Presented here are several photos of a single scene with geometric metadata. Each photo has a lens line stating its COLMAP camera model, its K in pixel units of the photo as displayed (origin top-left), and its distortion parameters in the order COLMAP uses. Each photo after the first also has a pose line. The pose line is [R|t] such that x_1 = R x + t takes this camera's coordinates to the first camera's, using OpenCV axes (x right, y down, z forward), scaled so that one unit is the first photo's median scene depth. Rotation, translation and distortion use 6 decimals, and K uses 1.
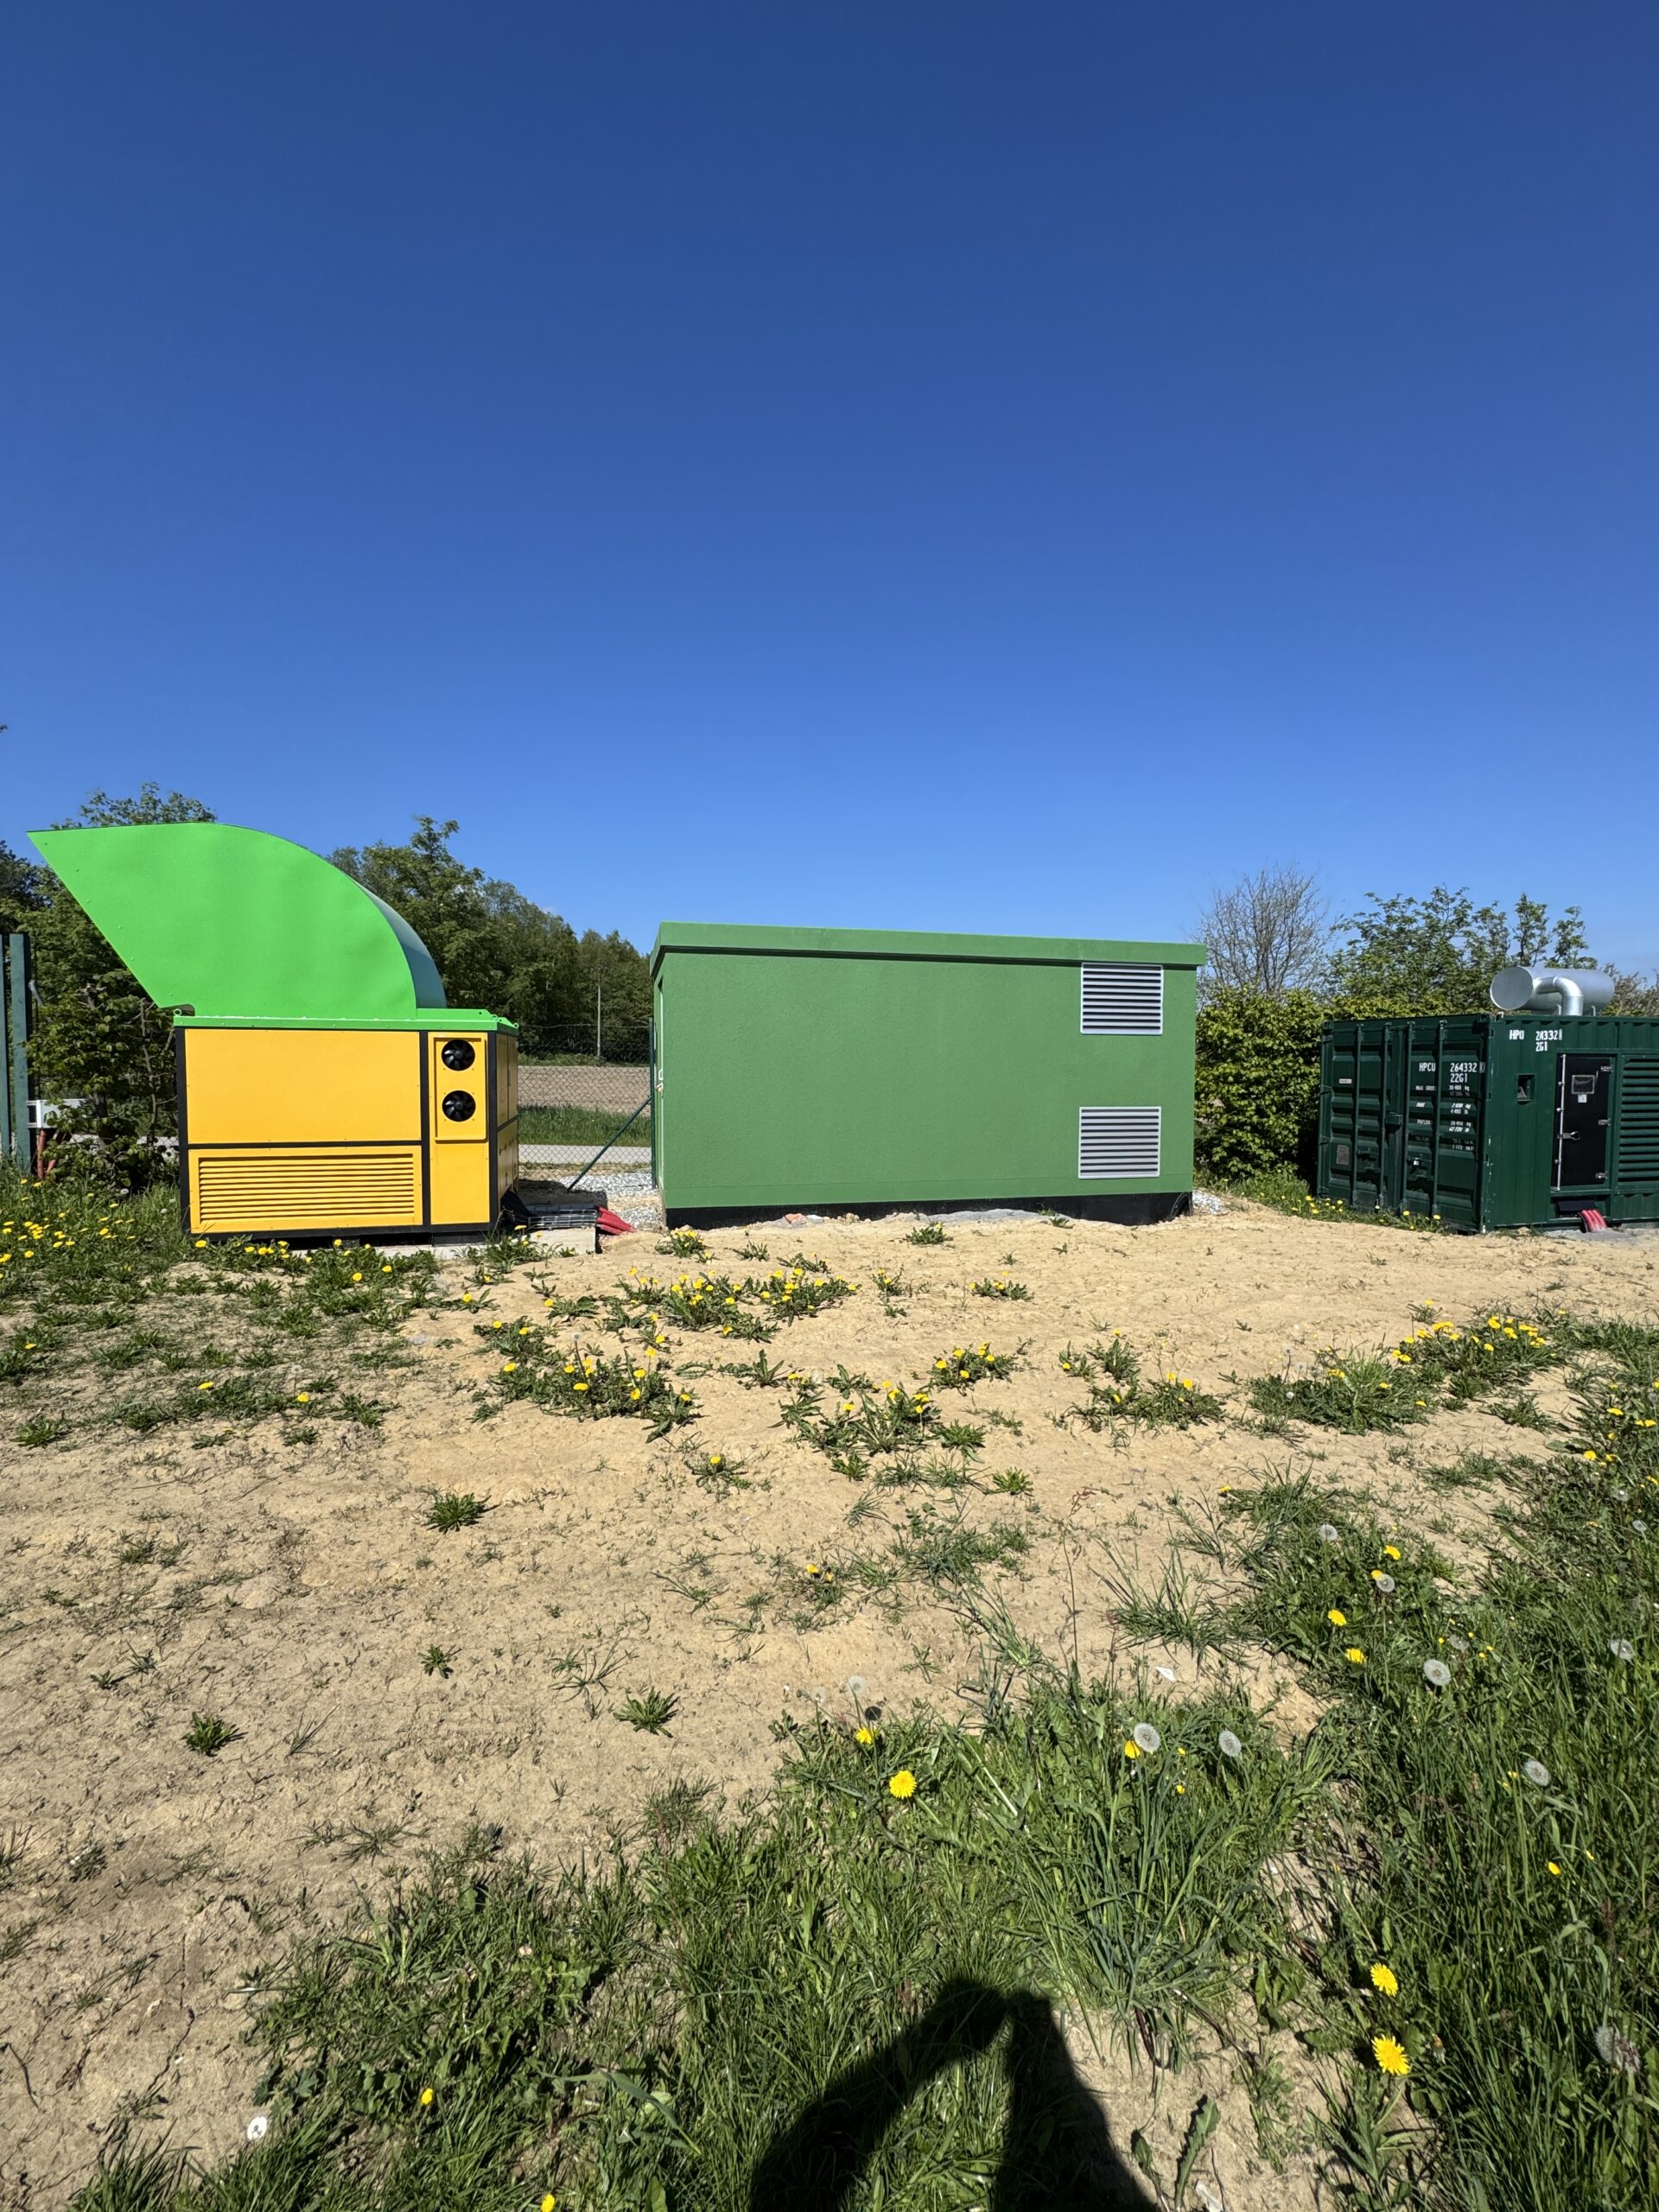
lens RADIAL K [[883.7, 0, 835.9], [0, 883.7, 1110.6], [0, 0, 1]] dist [-0.003873, 0.000826]
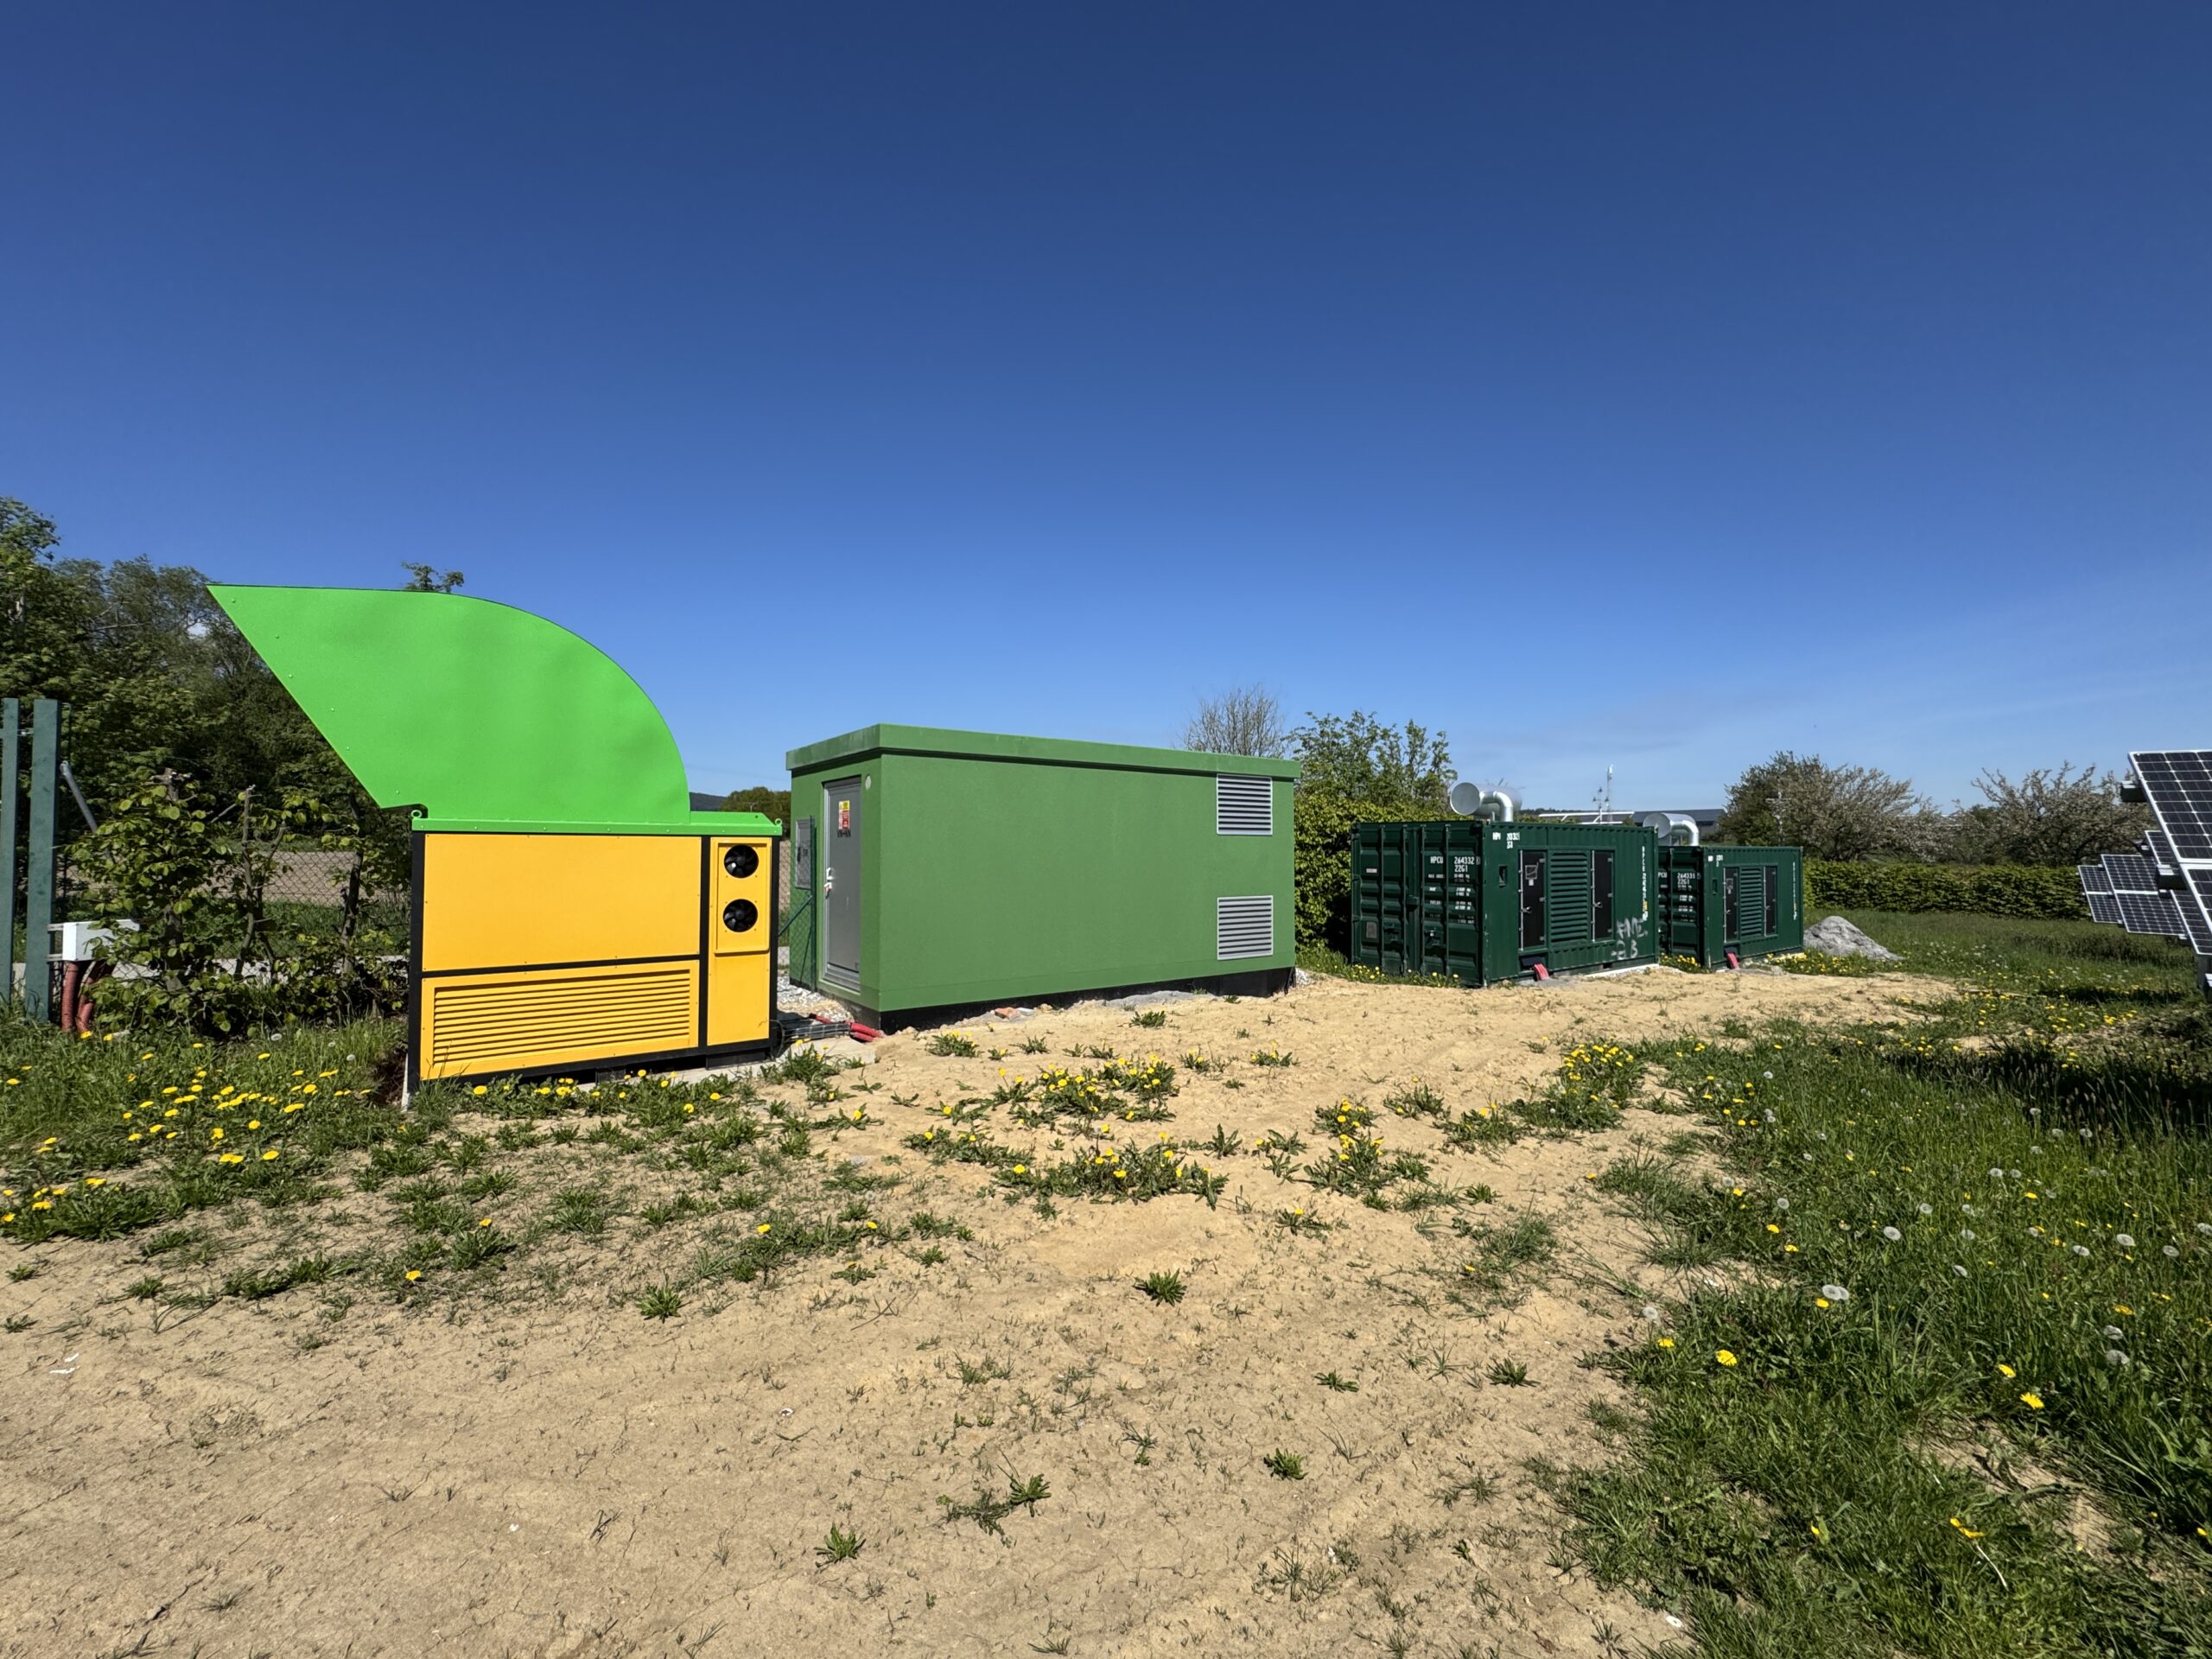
lens RADIAL K [[883.7, 0, 1111.9], [0, 883.7, 833.1], [0, 0, 1]] dist [-0.003873, 0.000826]
pose [[0.922599, 0.005515, 0.385722, -0.417380], [0.021002, 0.997697, -0.064500, -0.023031], [-0.385189, 0.067608, 0.920358, -0.021738]]
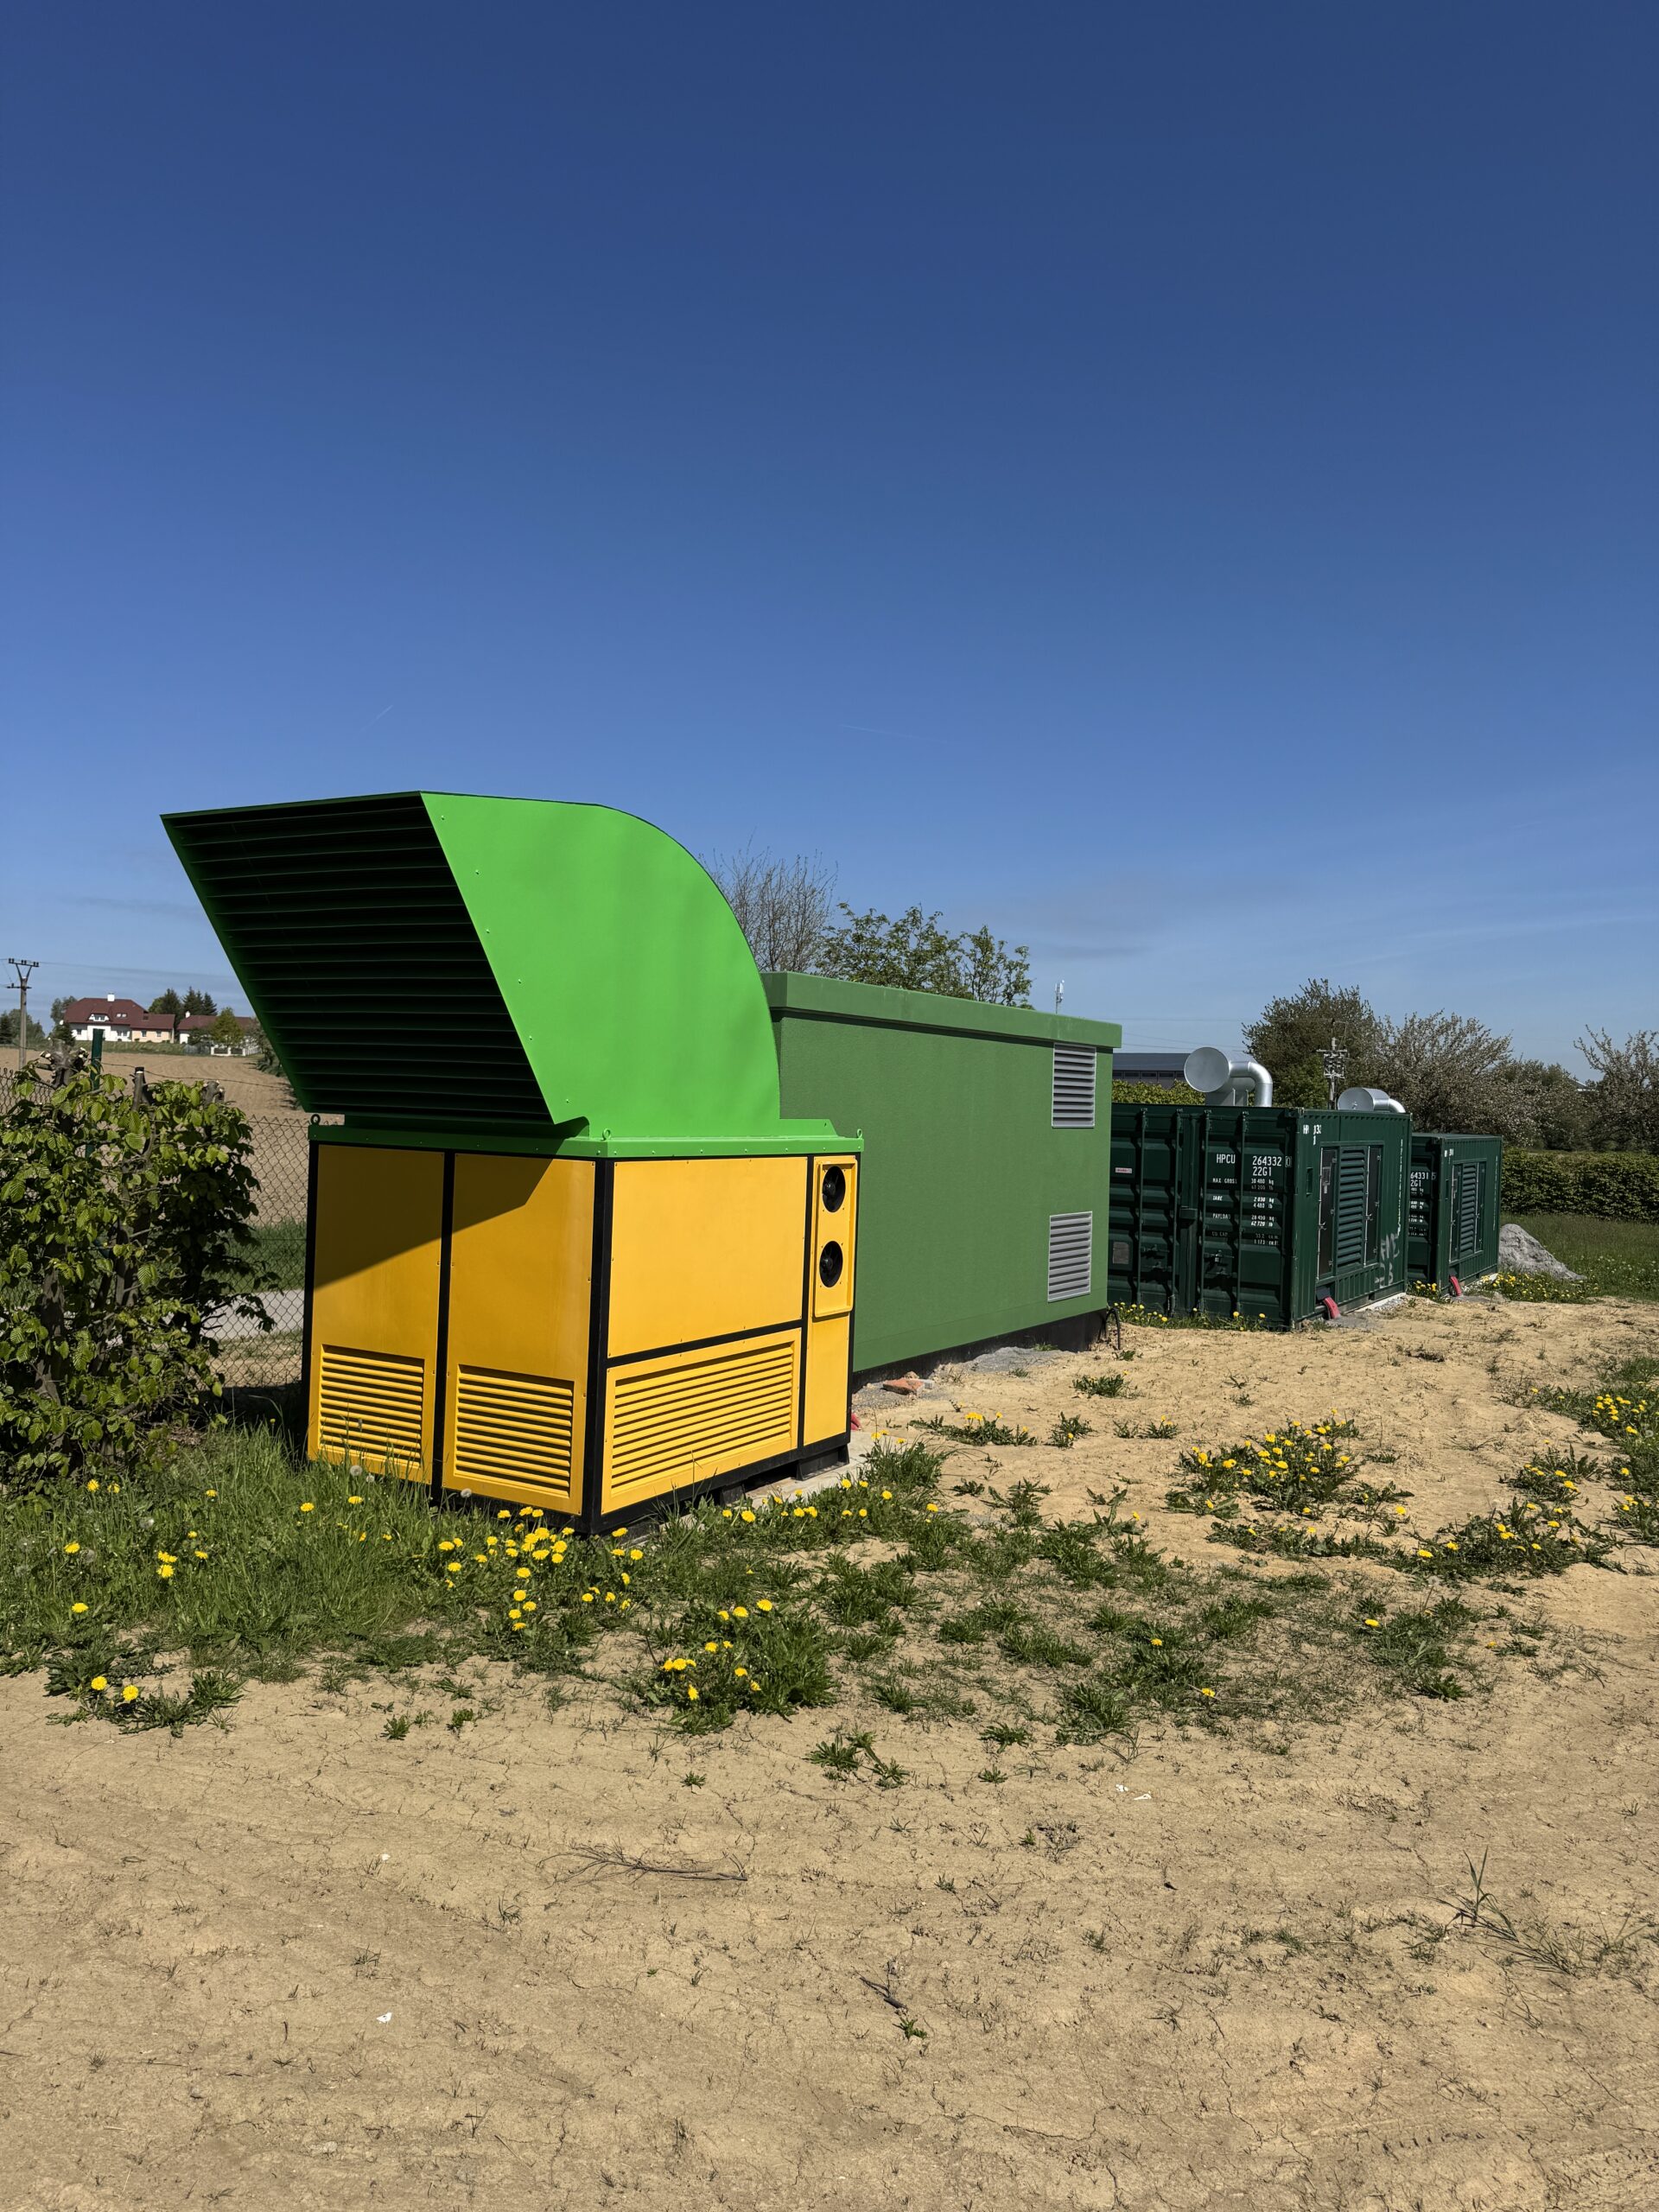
lens RADIAL K [[1530.9, 0, 828.5], [0, 1530.9, 1116.8], [0, 0, 1]] dist [0.039107, -0.020539]
pose [[0.720902, 0.010950, 0.692950, -1.217584], [0.009874, 0.999611, -0.026069, -0.085384], [-0.692967, 0.025635, 0.720514, 0.152734]]
